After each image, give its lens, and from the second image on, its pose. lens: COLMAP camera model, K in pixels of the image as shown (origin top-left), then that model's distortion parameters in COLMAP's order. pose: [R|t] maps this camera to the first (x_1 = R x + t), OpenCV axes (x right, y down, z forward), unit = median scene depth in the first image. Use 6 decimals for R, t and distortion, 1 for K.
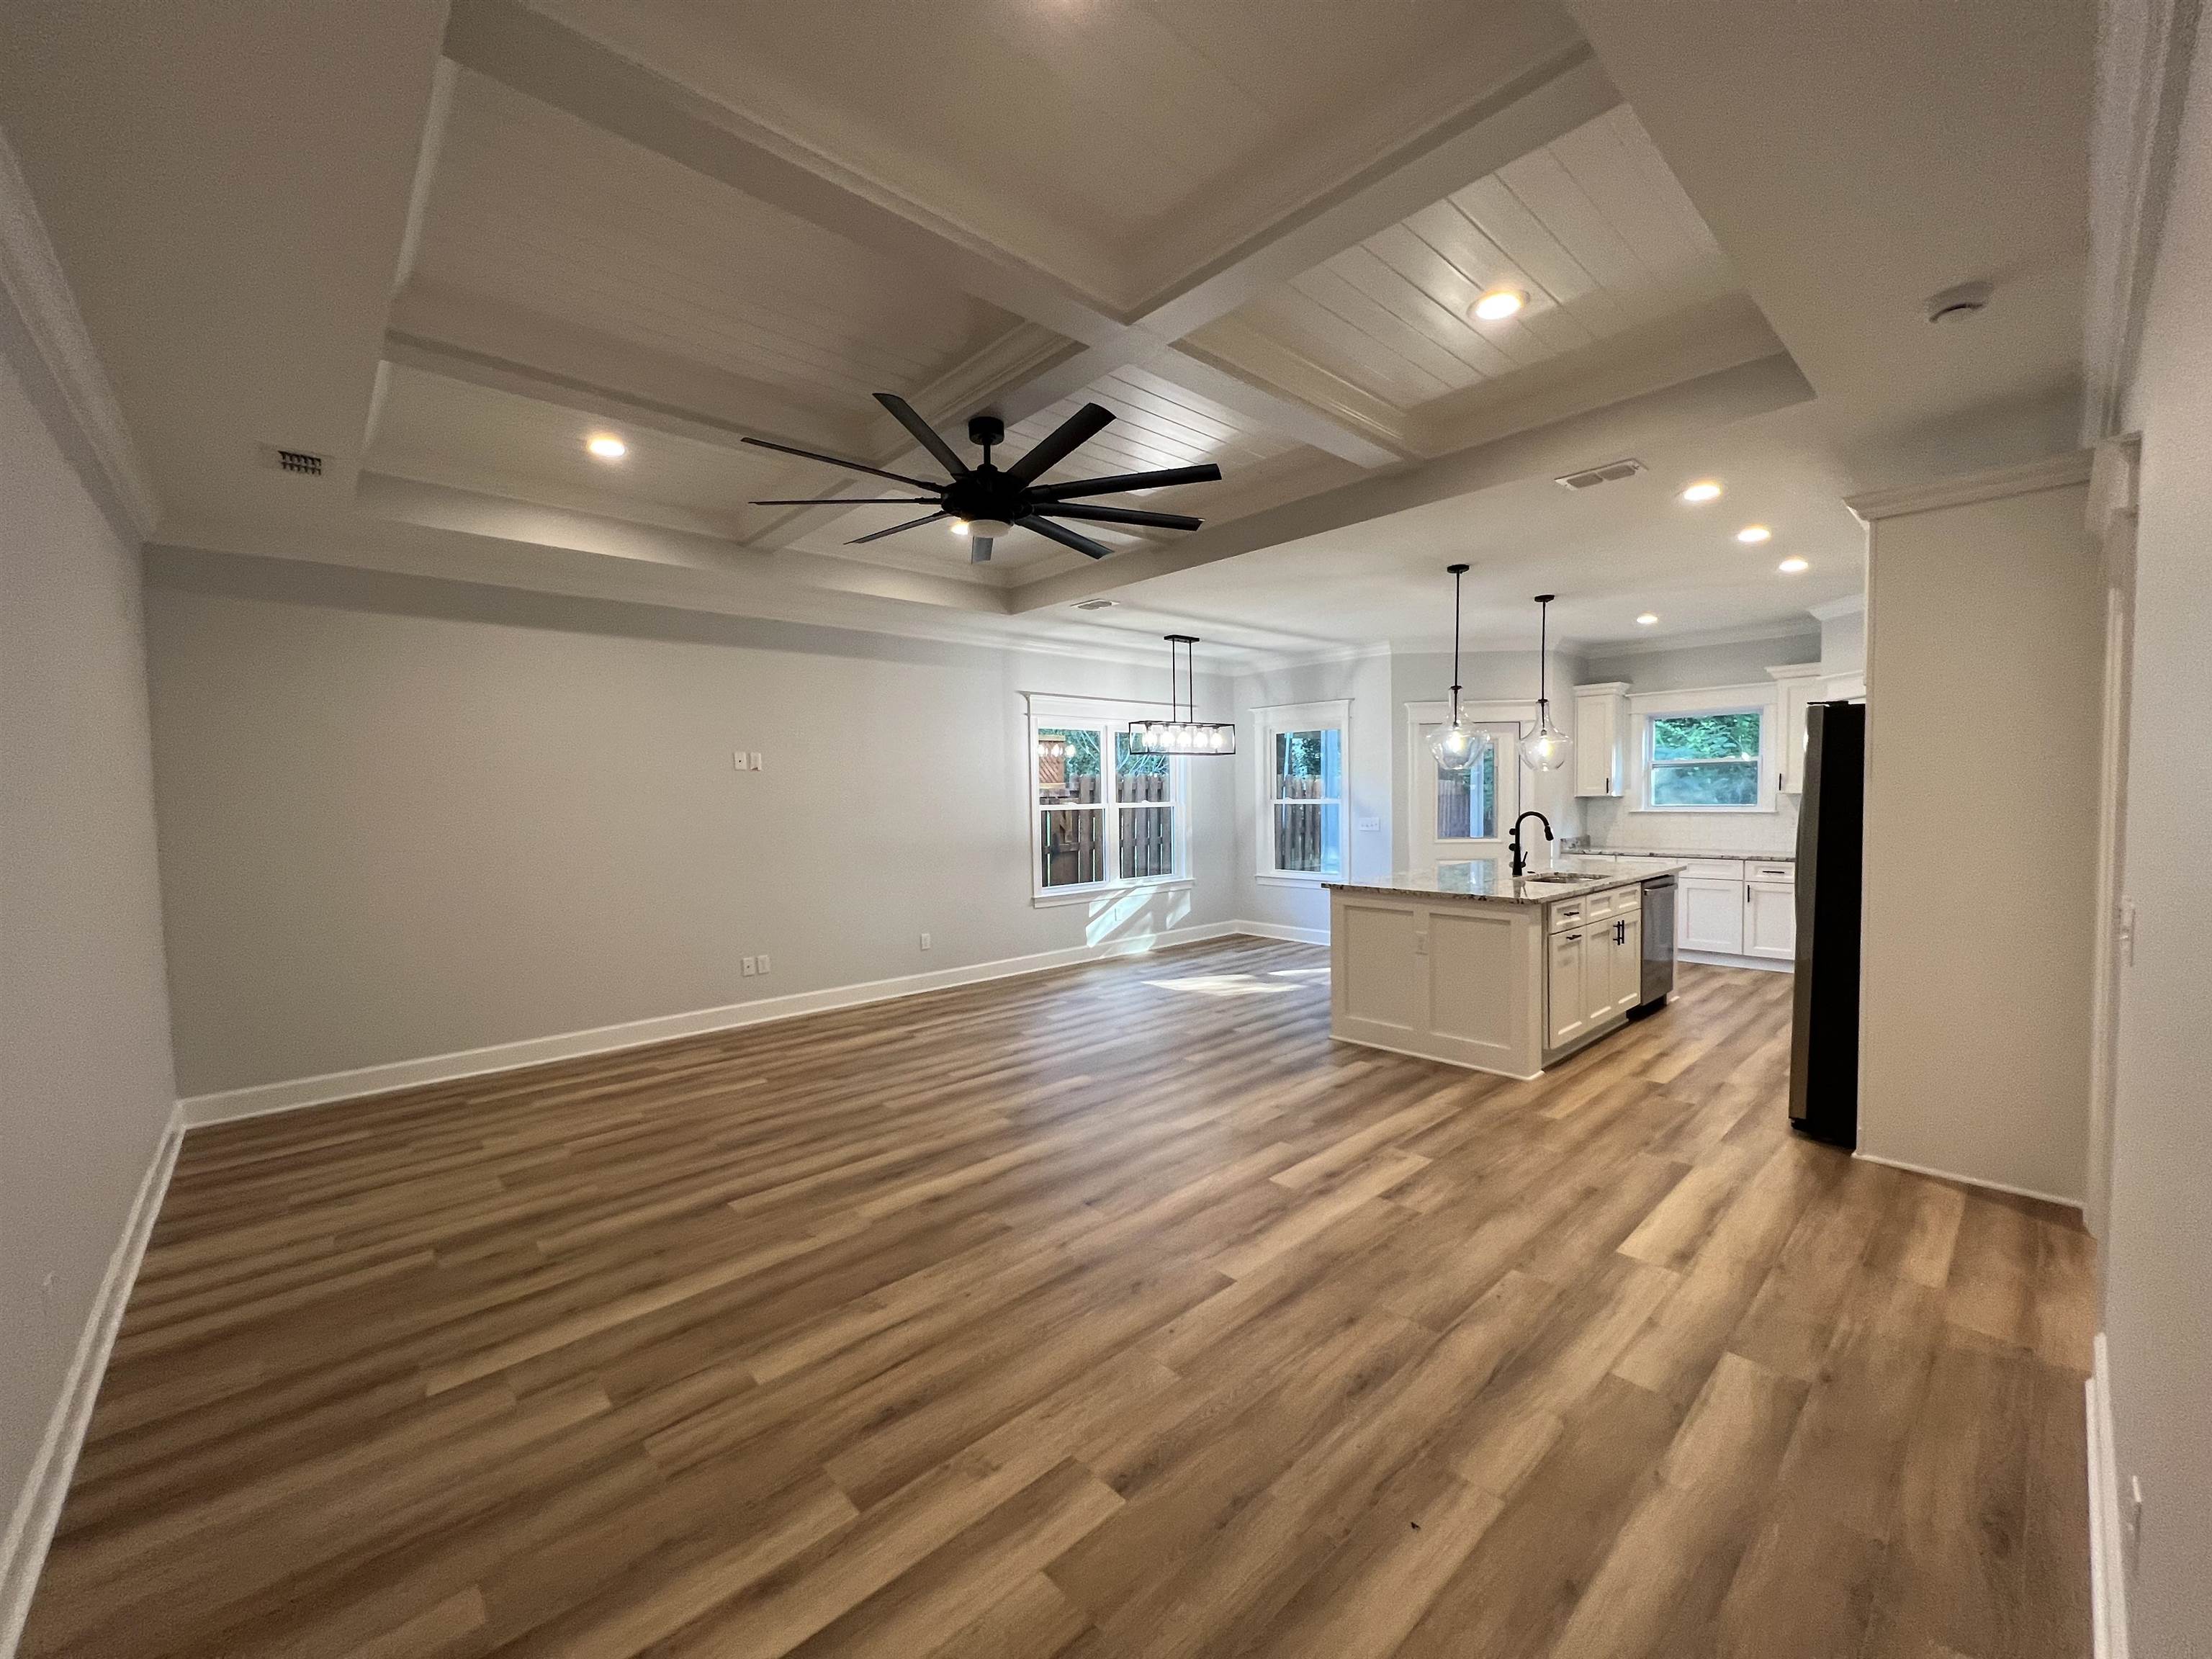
lens RADIAL K [[880.8, 0, 1107.4], [0, 880.8, 833.8], [0, 0, 1]] dist [-0.000244, -0.000254]
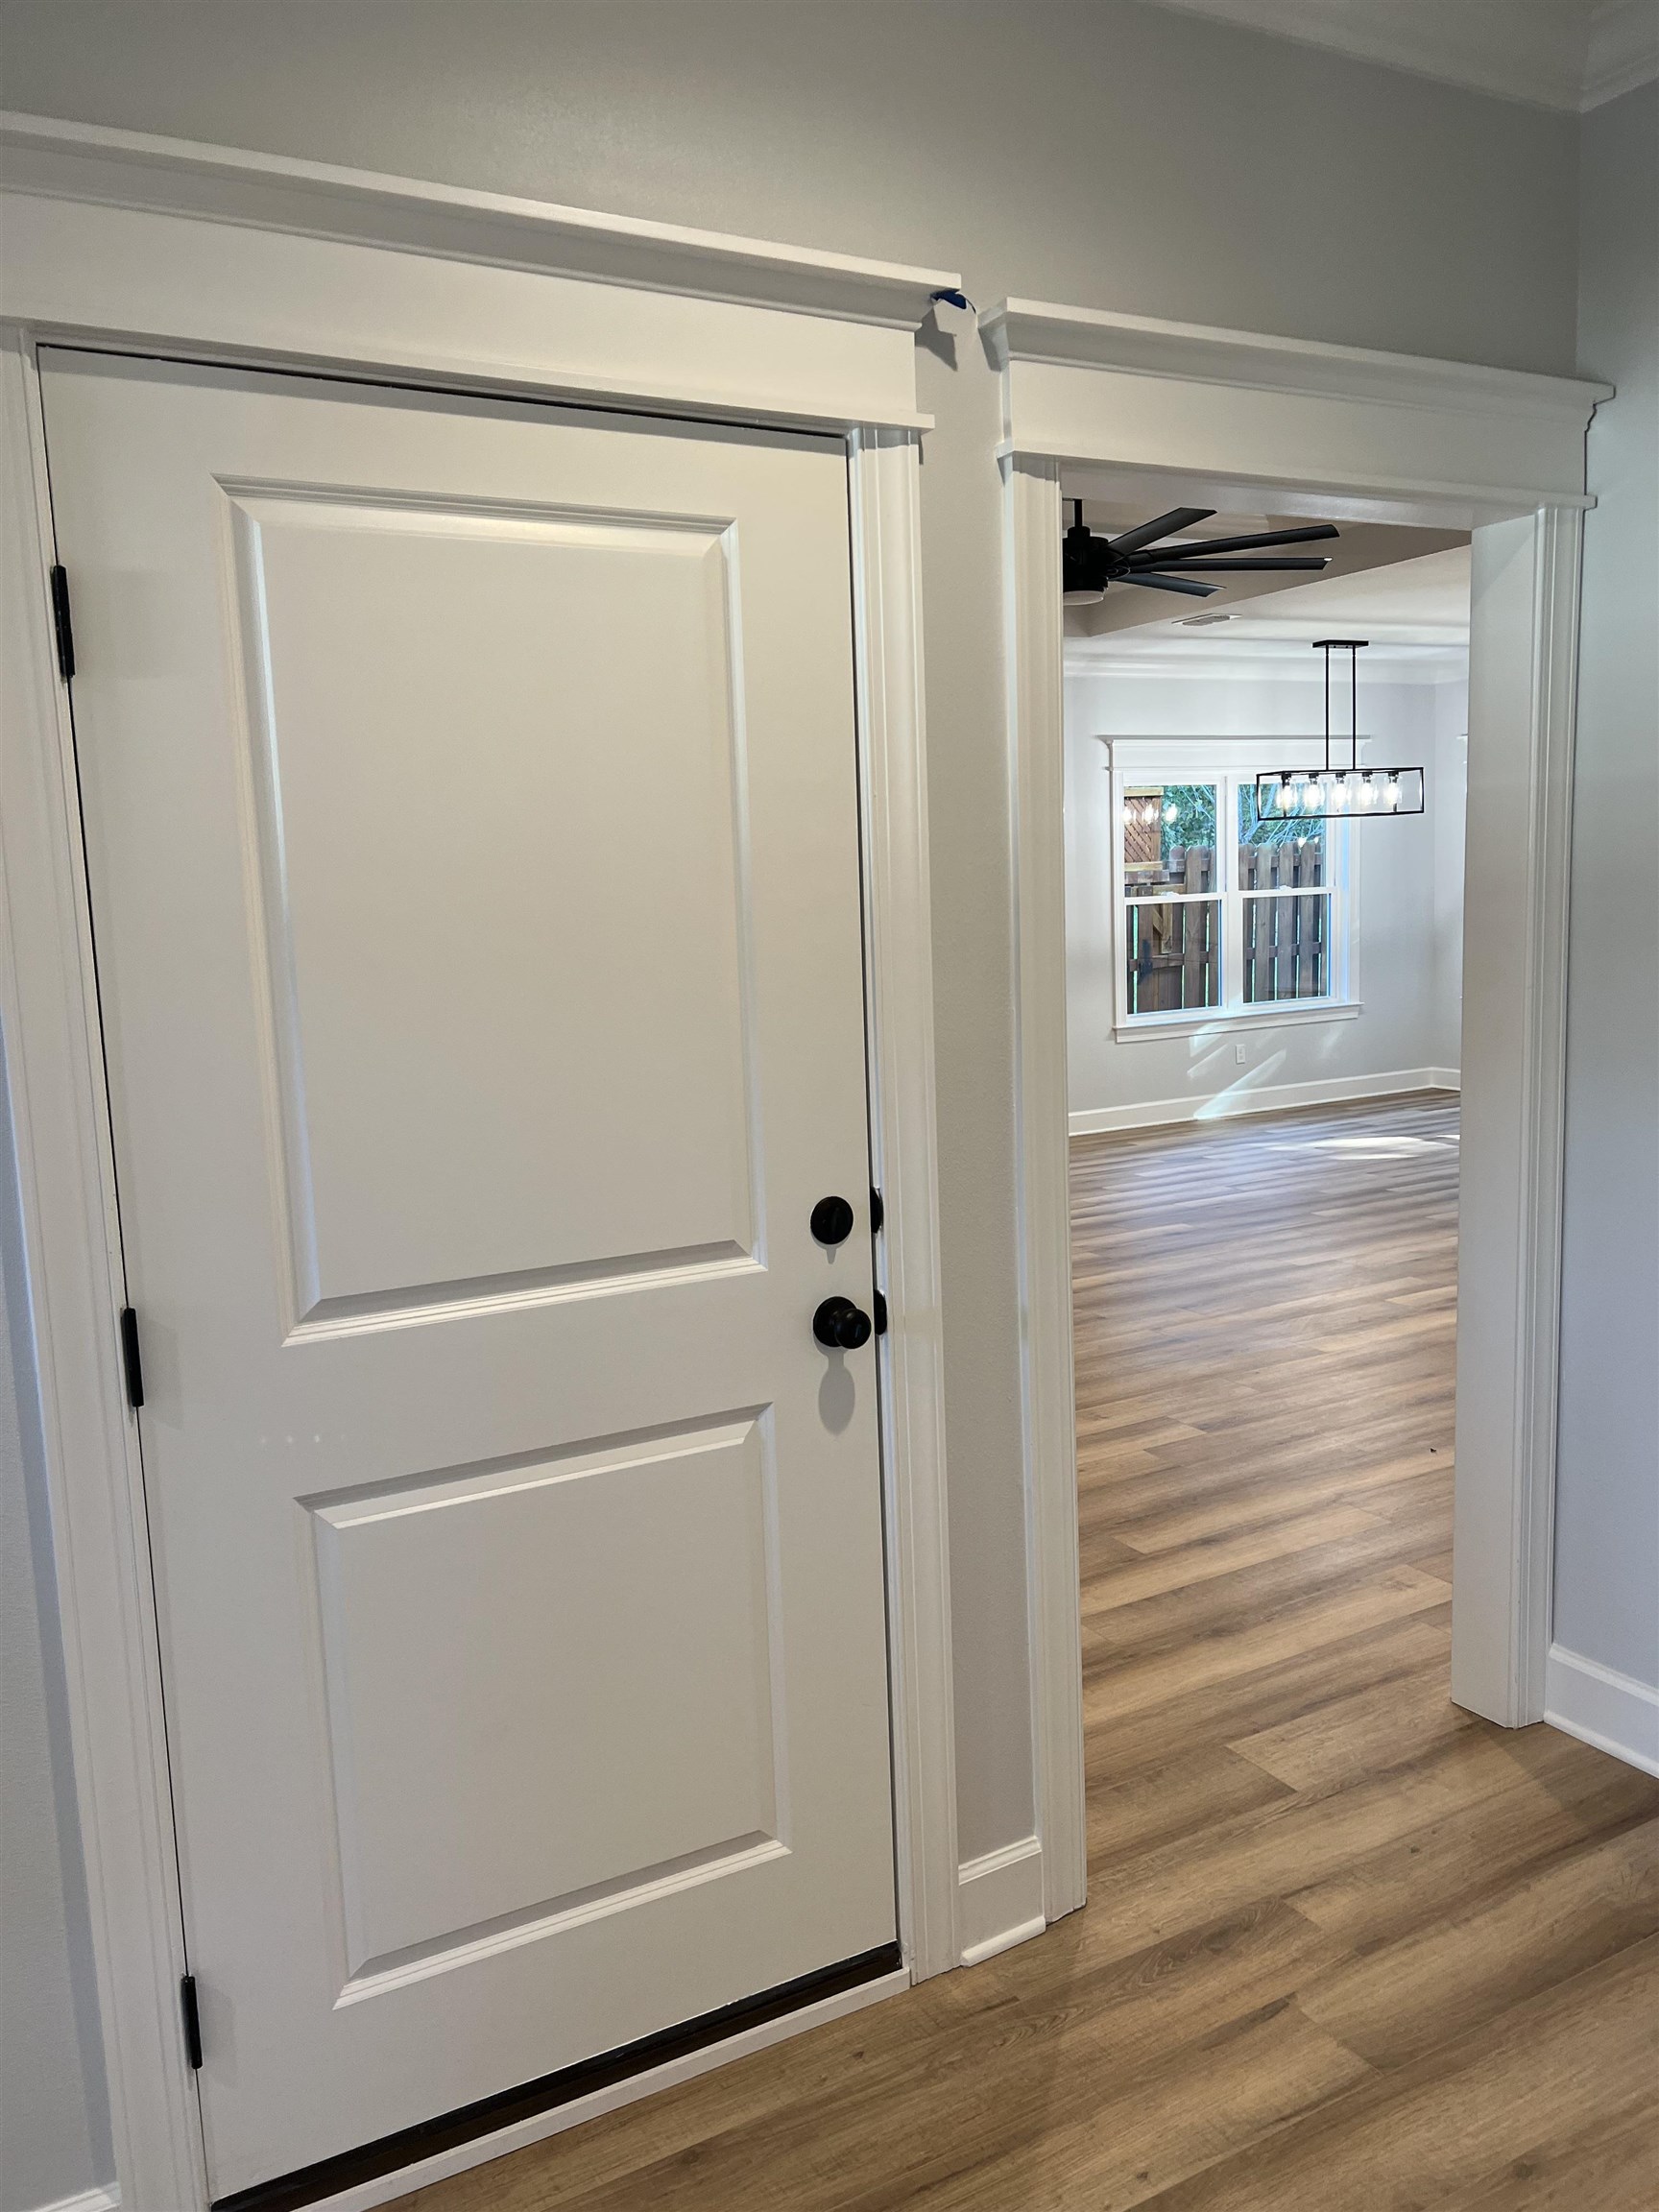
lens RADIAL K [[1681.2, 0, 825.8], [0, 1681.2, 1115.6], [0, 0, 1]] dist [0.043846, -0.003703]
pose [[0.970414, 0.009402, -0.241262, 0.018699], [0.014110, 0.995325, 0.095544, 0.009871], [0.241033, -0.096121, 0.965745, -0.403305]]
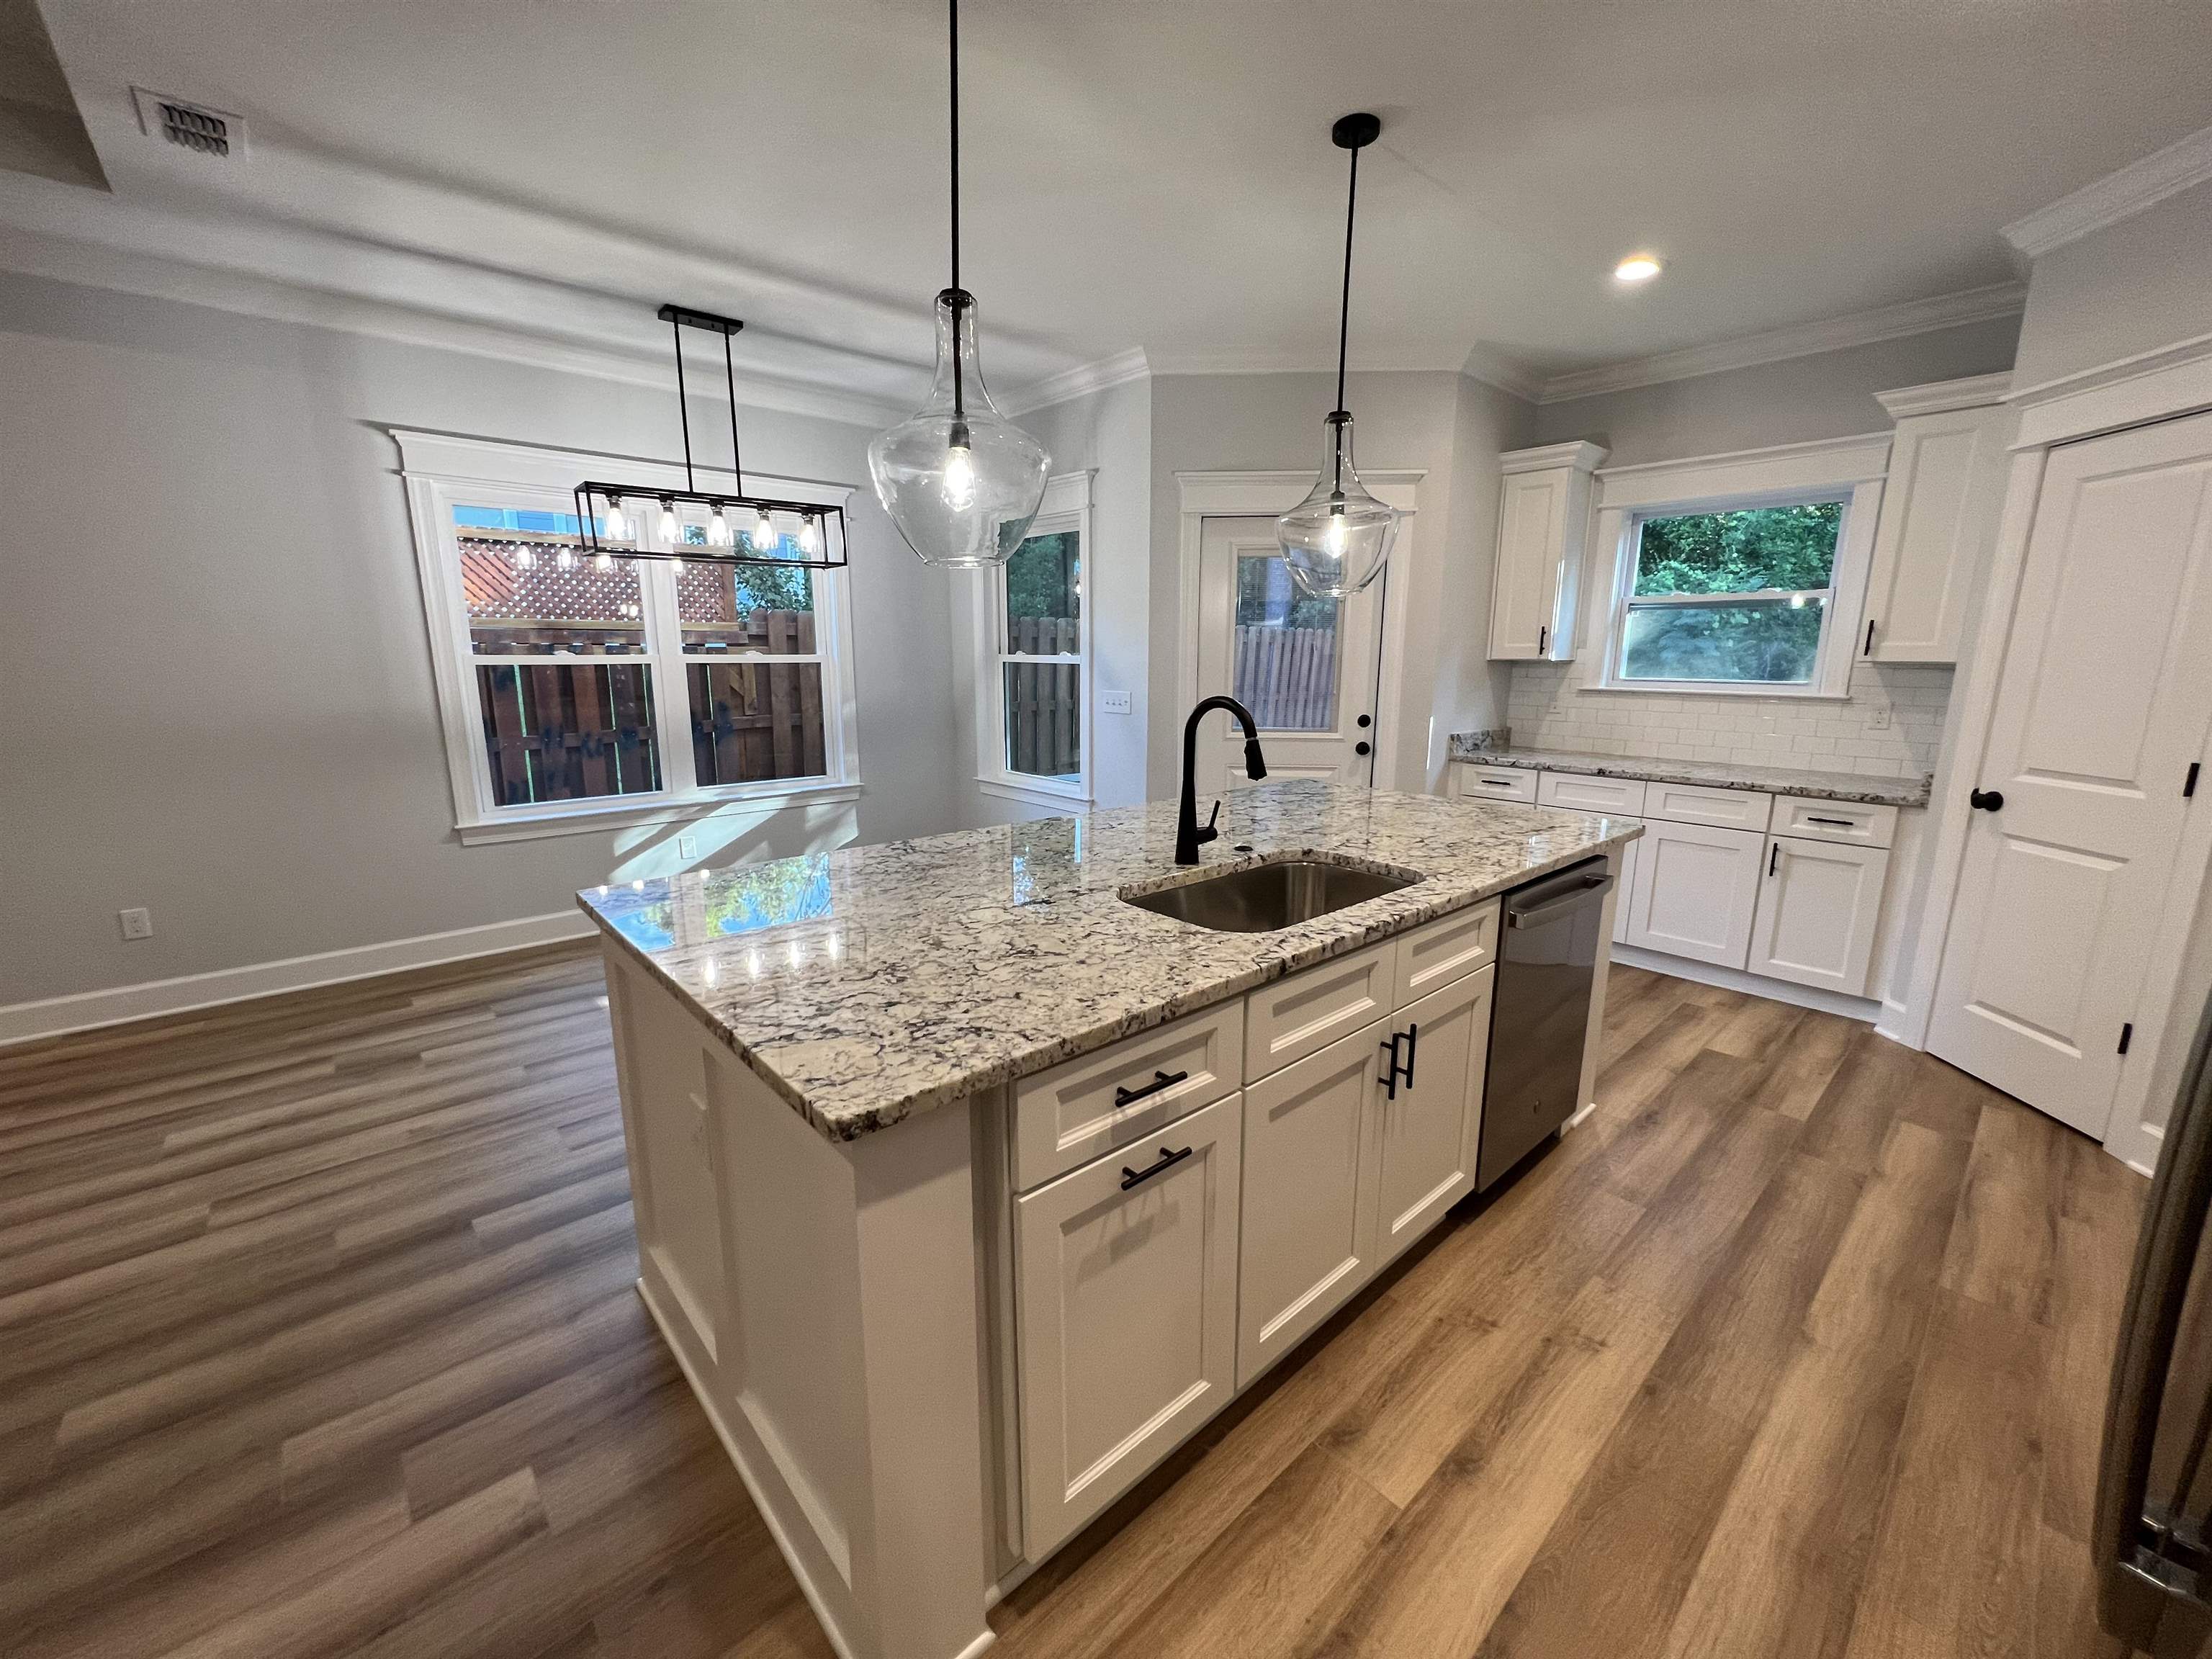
lens RADIAL K [[880.8, 0, 1107.4], [0, 880.8, 833.8], [0, 0, 1]] dist [-0.000244, -0.000254]
pose [[0.999762, 0.021570, -0.003409, 0.333693], [-0.020736, 0.986651, 0.161523, -0.020782], [0.006848, -0.161414, 0.986863, 0.482007]]
